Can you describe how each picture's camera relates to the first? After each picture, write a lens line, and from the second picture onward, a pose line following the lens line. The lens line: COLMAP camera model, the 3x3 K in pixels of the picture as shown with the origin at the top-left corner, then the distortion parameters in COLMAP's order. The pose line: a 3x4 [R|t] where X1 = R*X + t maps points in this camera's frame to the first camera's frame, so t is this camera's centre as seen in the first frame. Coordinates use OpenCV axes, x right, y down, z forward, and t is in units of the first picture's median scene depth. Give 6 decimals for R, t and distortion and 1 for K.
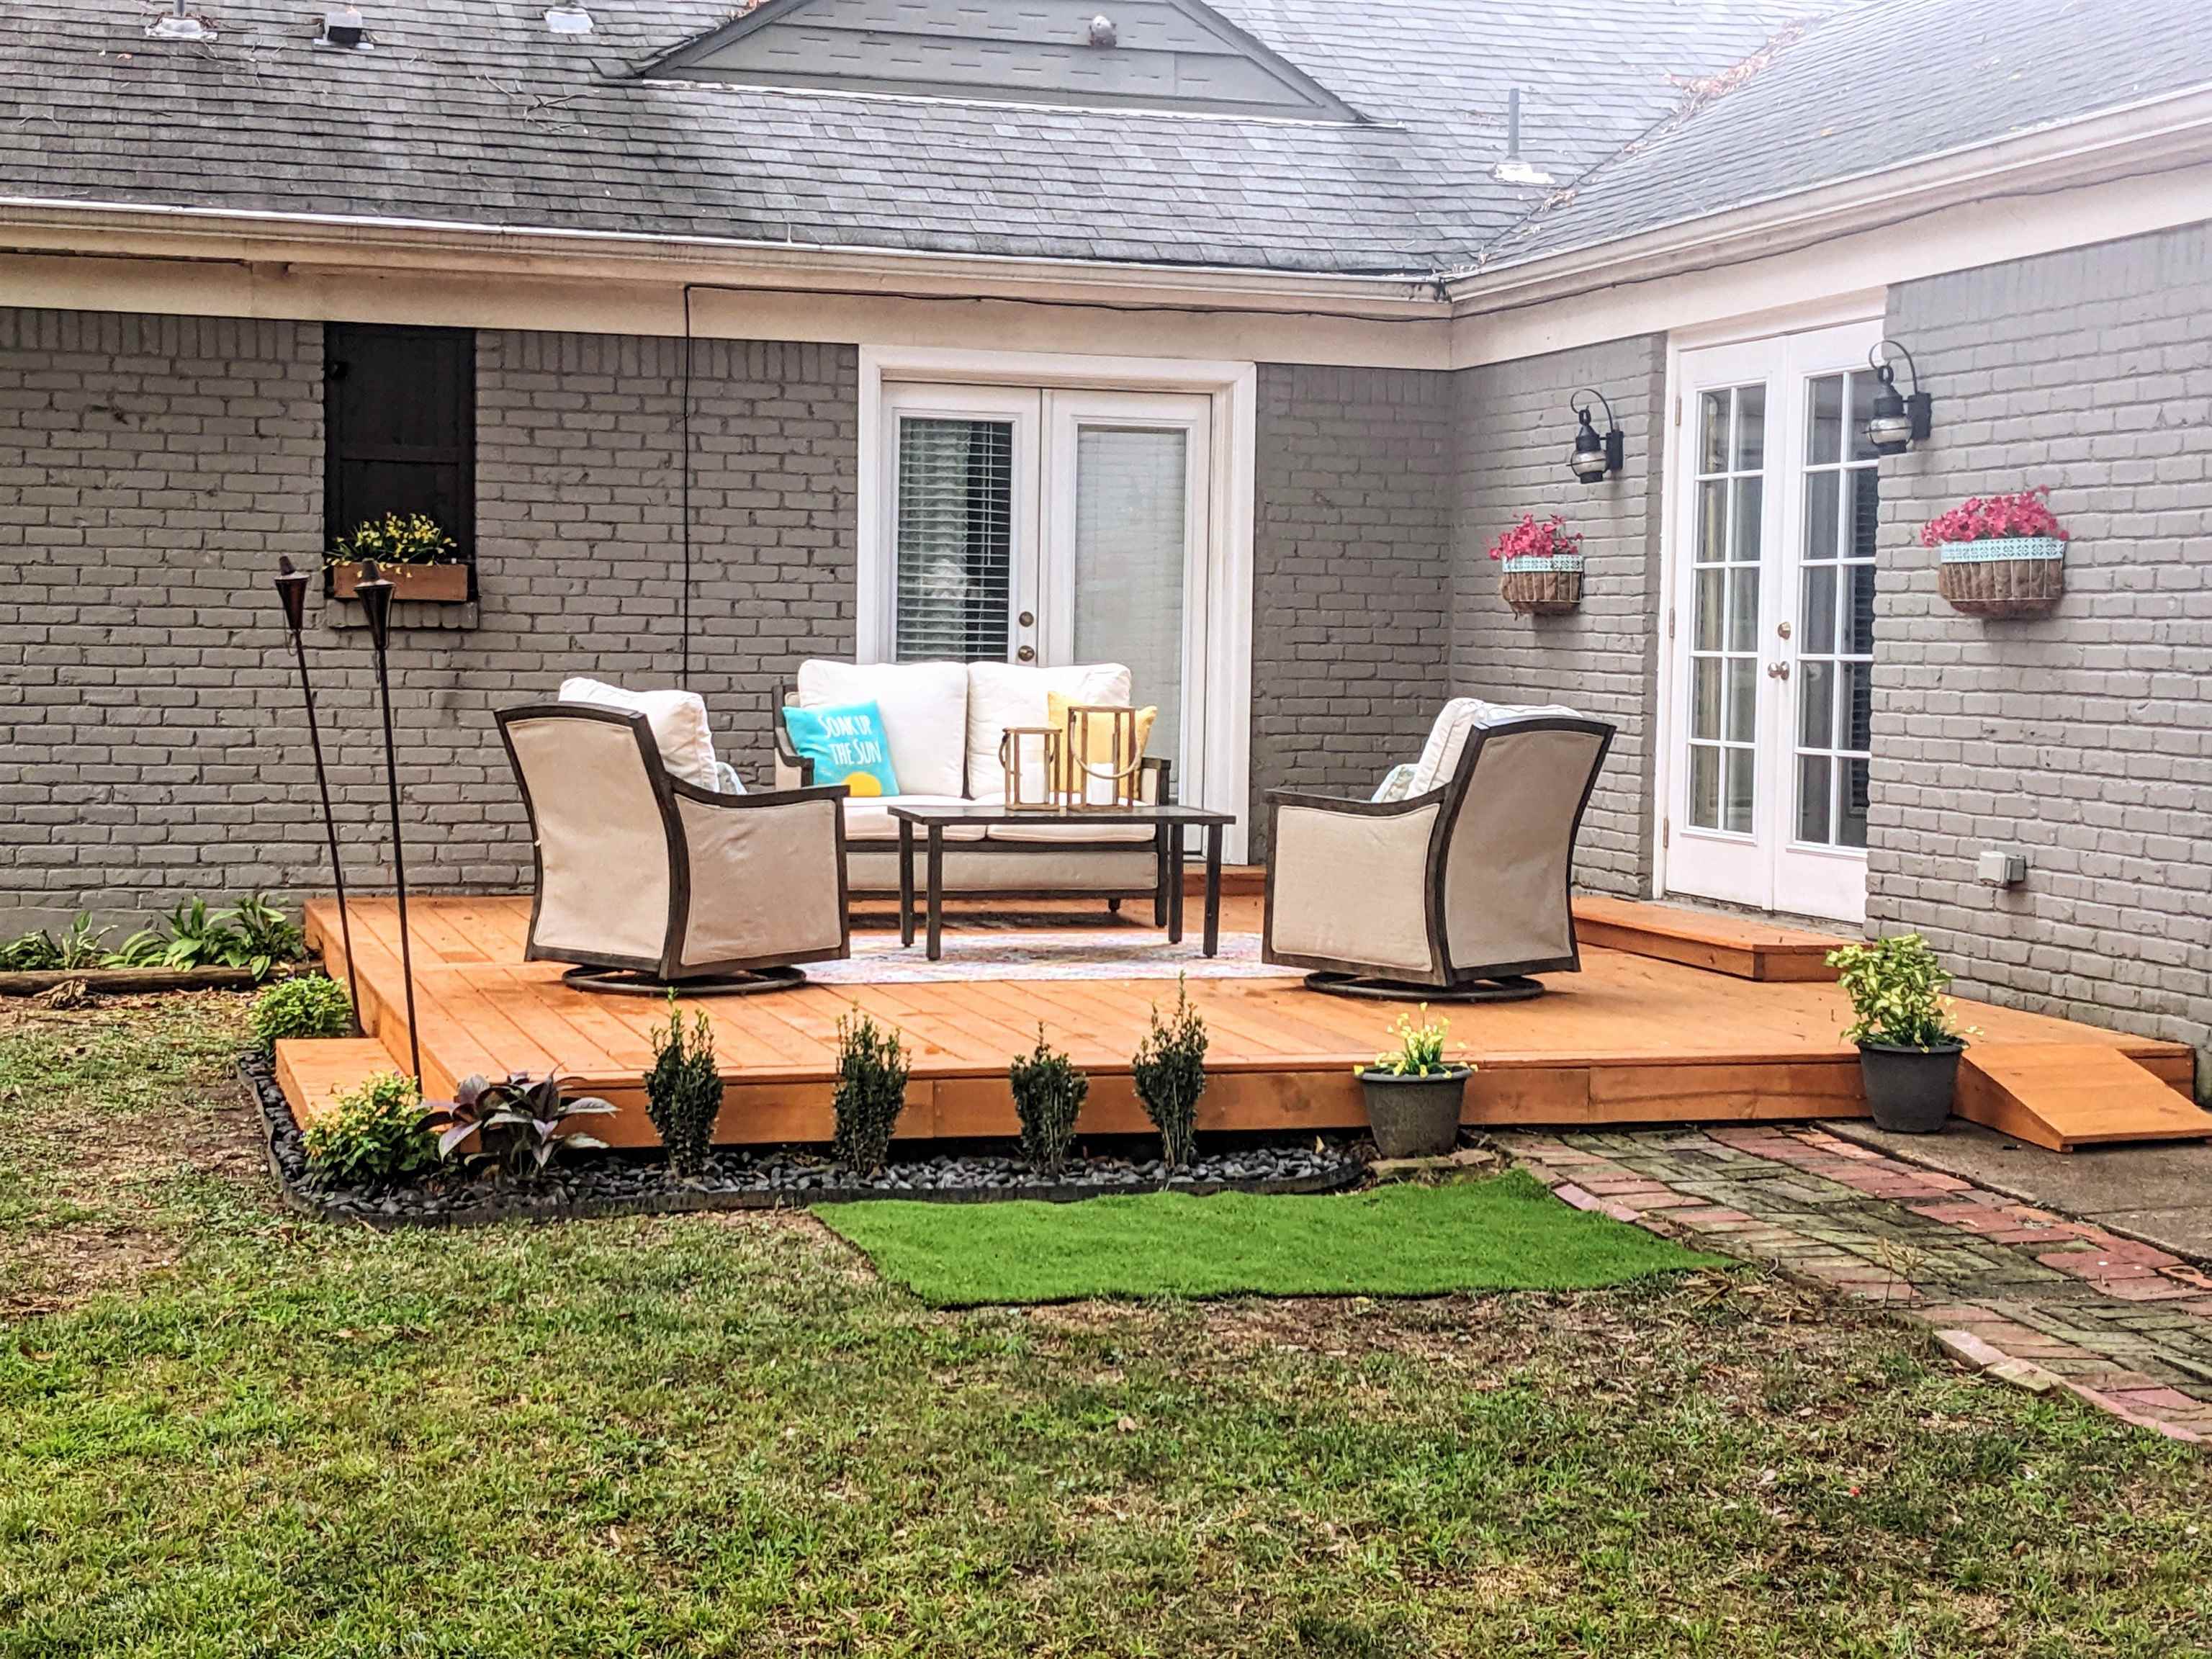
lens RADIAL K [[3430.3, 0, 1106.1], [0, 3430.3, 827.4], [0, 0, 1]] dist [0.090277, 0.000000]
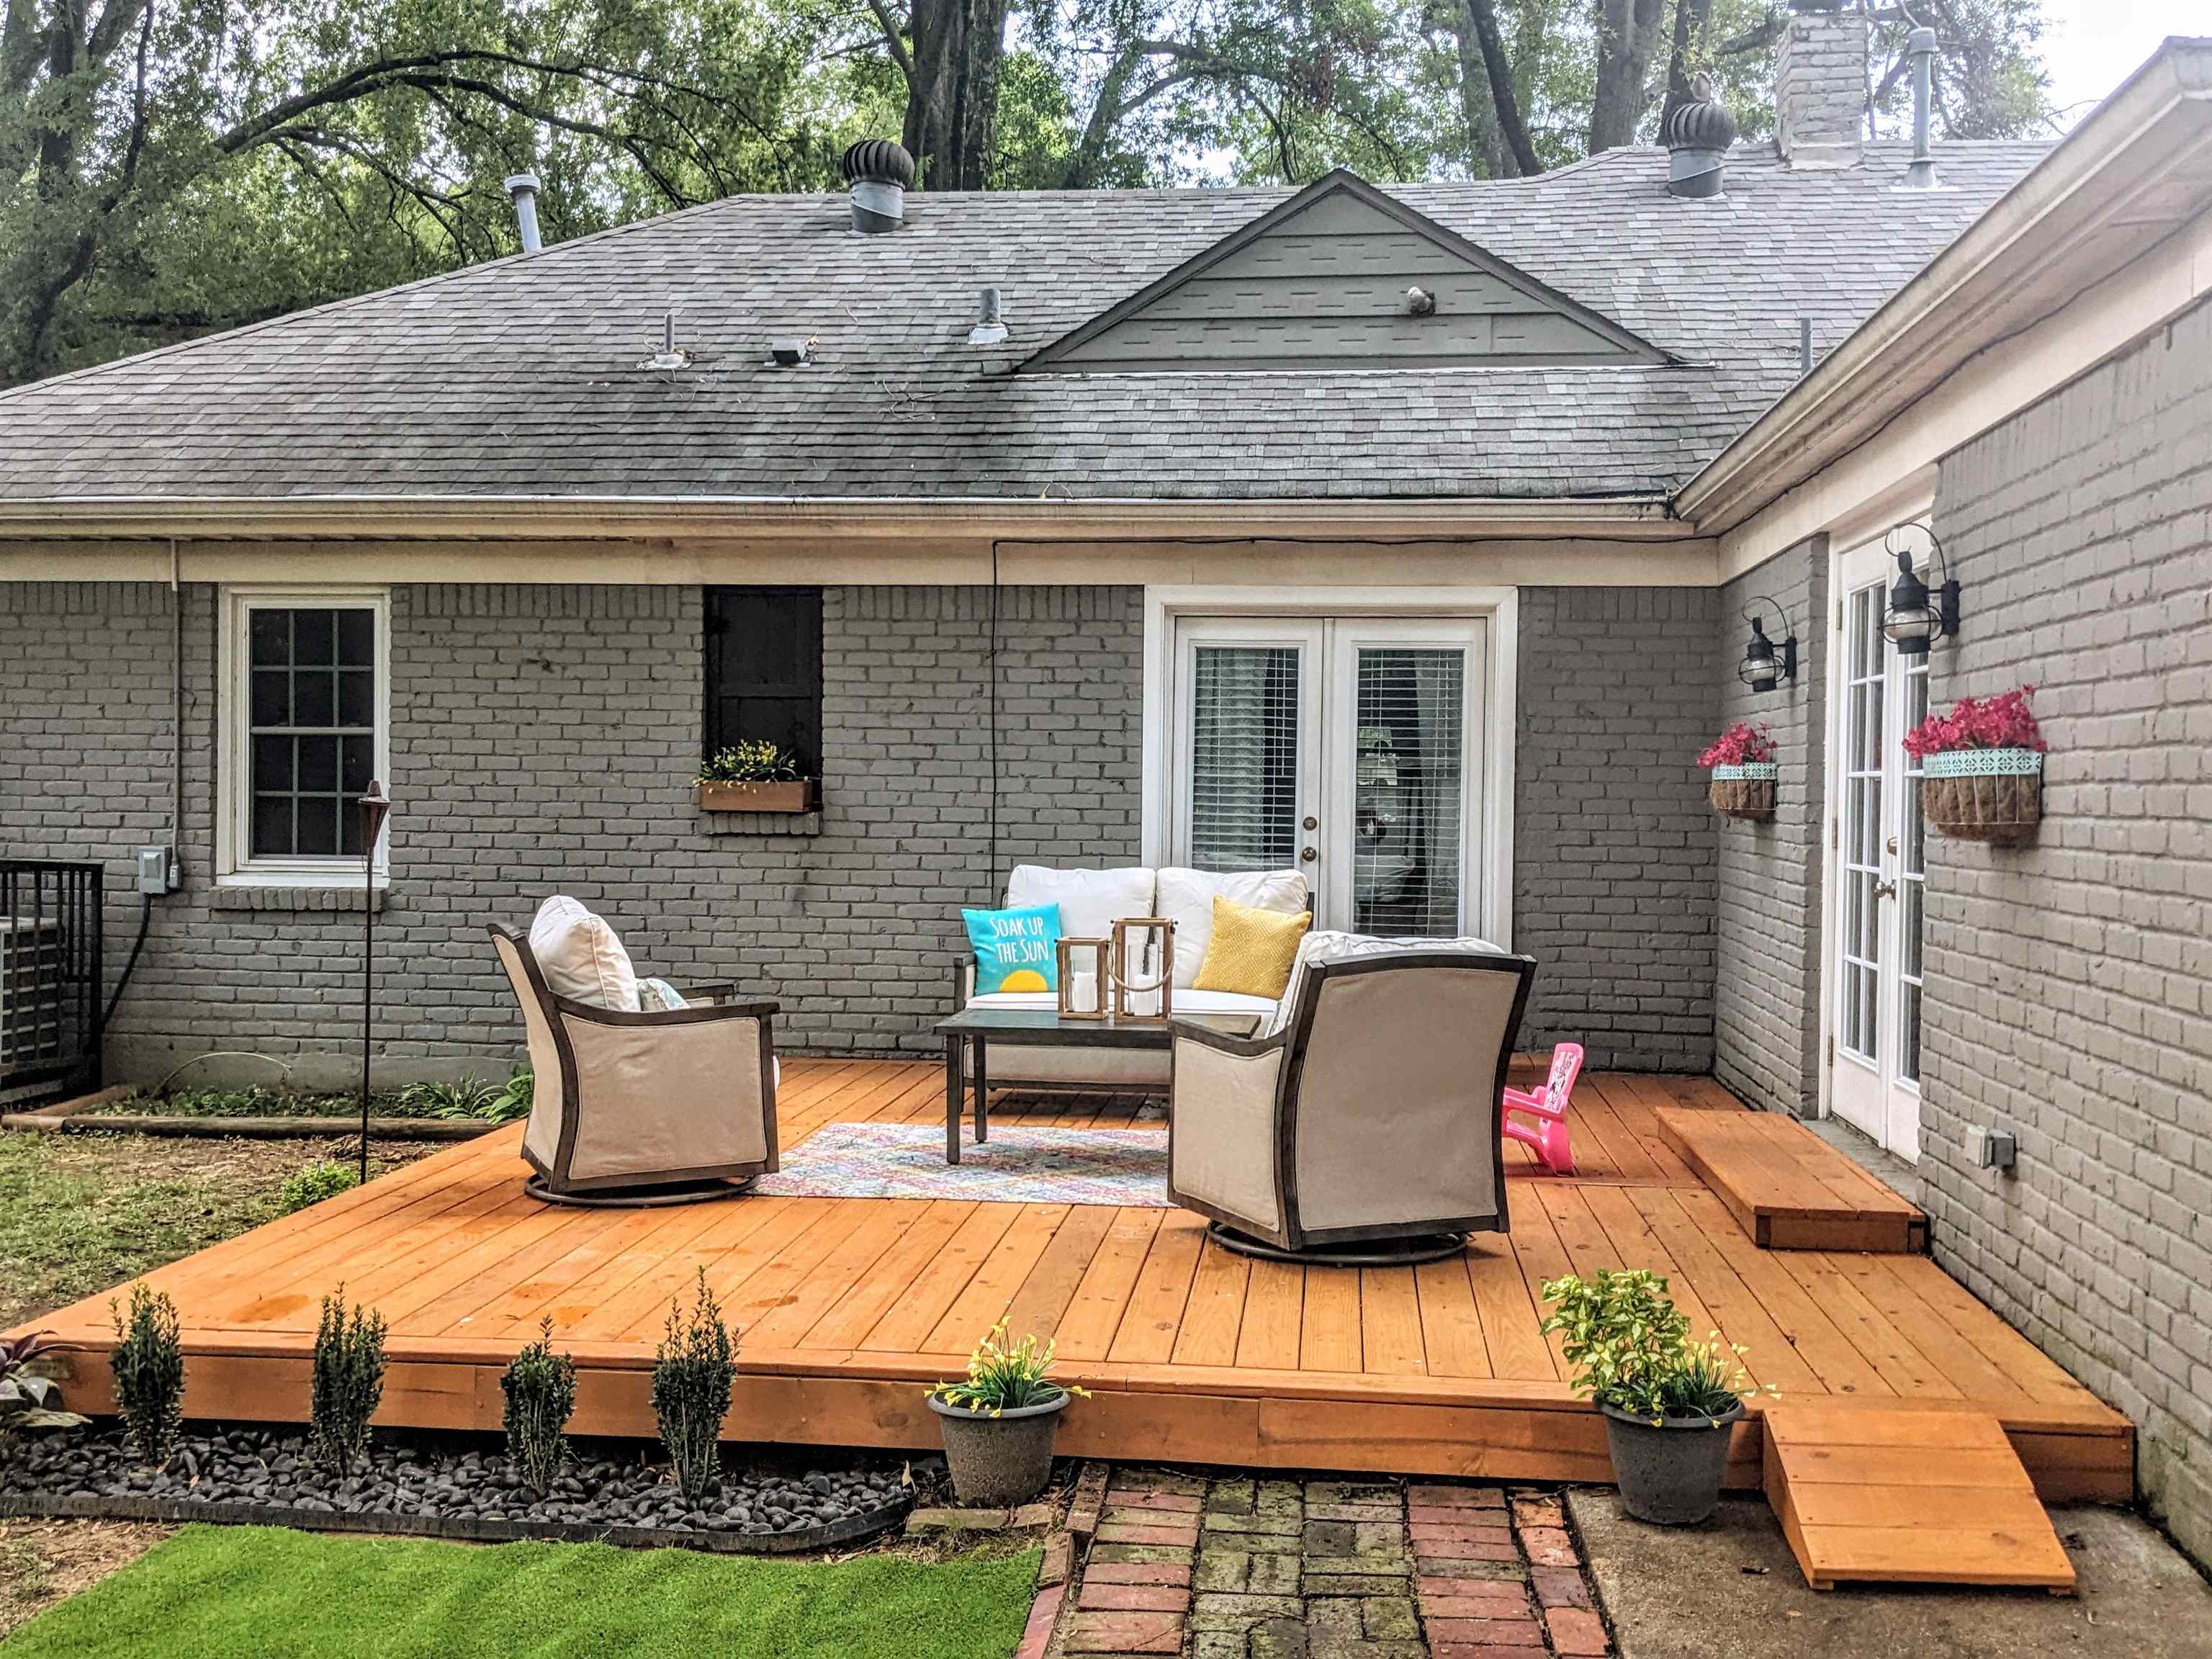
lens RADIAL K [[2239.3, 0, 1106.9], [0, 2239.3, 836.6], [0, 0, 1]] dist [0.082092, 0.000000]
pose [[0.921653, 0.002044, -0.388009, 0.210750], [-0.018073, 0.999127, -0.037665, -0.029367], [0.387593, 0.041727, 0.920886, 0.319749]]
